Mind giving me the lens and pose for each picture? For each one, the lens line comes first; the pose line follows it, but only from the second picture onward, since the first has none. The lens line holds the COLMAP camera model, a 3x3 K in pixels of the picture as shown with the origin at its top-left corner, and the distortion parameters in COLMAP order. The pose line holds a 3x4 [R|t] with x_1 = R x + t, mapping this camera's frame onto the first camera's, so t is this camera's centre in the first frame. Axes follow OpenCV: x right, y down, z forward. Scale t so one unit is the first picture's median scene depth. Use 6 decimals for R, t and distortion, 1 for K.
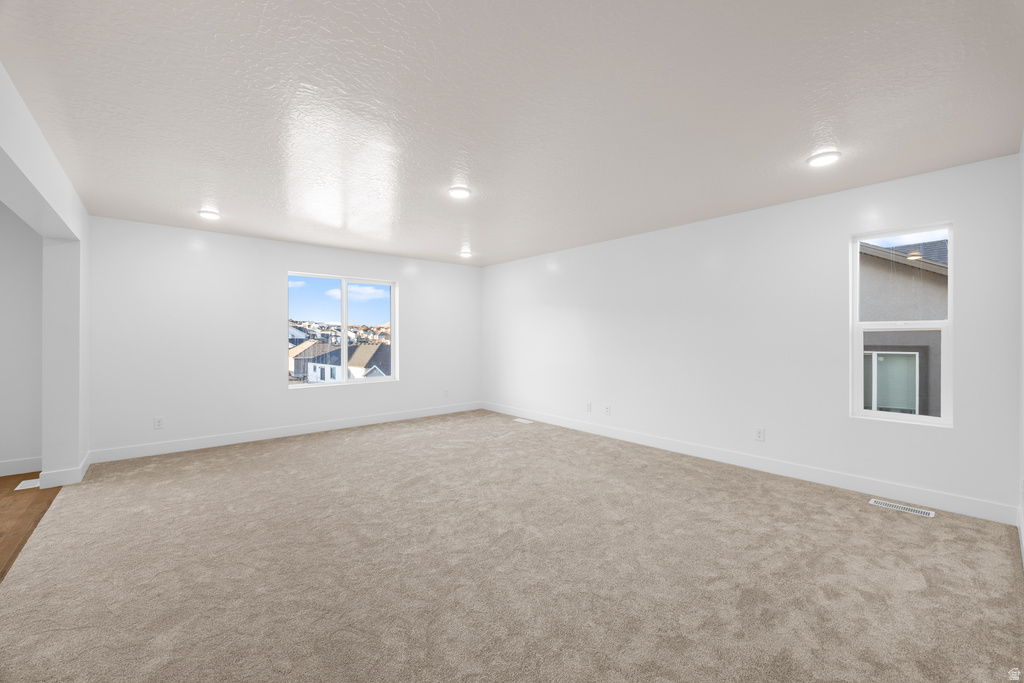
lens RADIAL K [[412.4, 0, 512.2], [0, 412.4, 336.0], [0, 0, 1]] dist [0.001709, 0.000052]
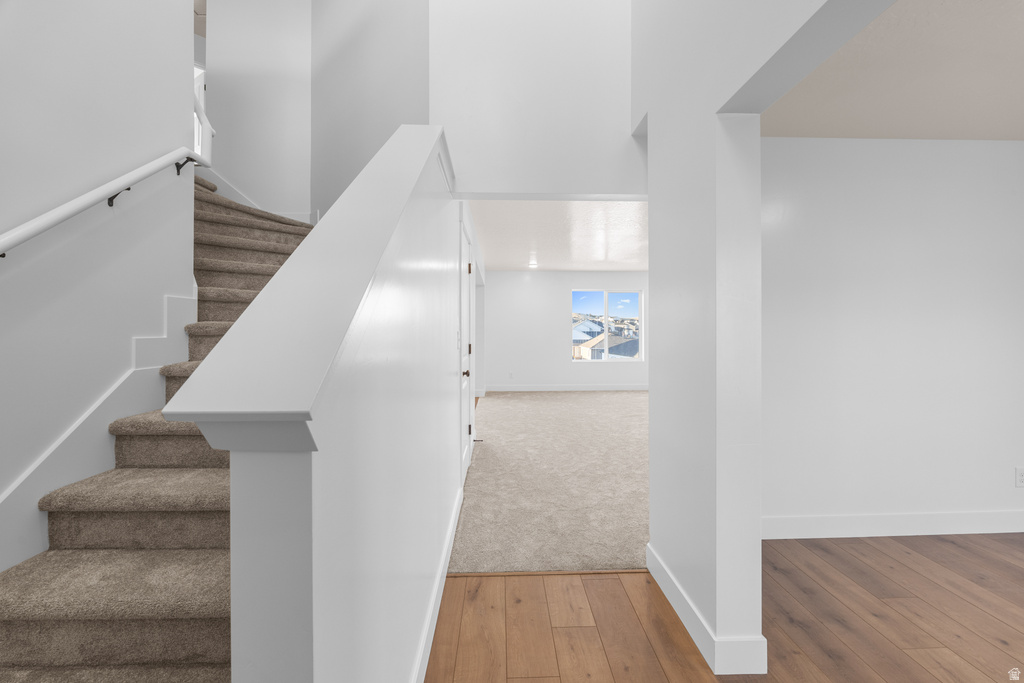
lens RADIAL K [[412.4, 0, 512.2], [0, 412.4, 336.0], [0, 0, 1]] dist [0.001709, 0.000052]
pose [[0.778645, 0.009490, -0.627393, 0.314945], [0.001049, 0.999865, 0.016426, 0.000509], [0.627464, -0.013448, 0.778529, -0.442457]]
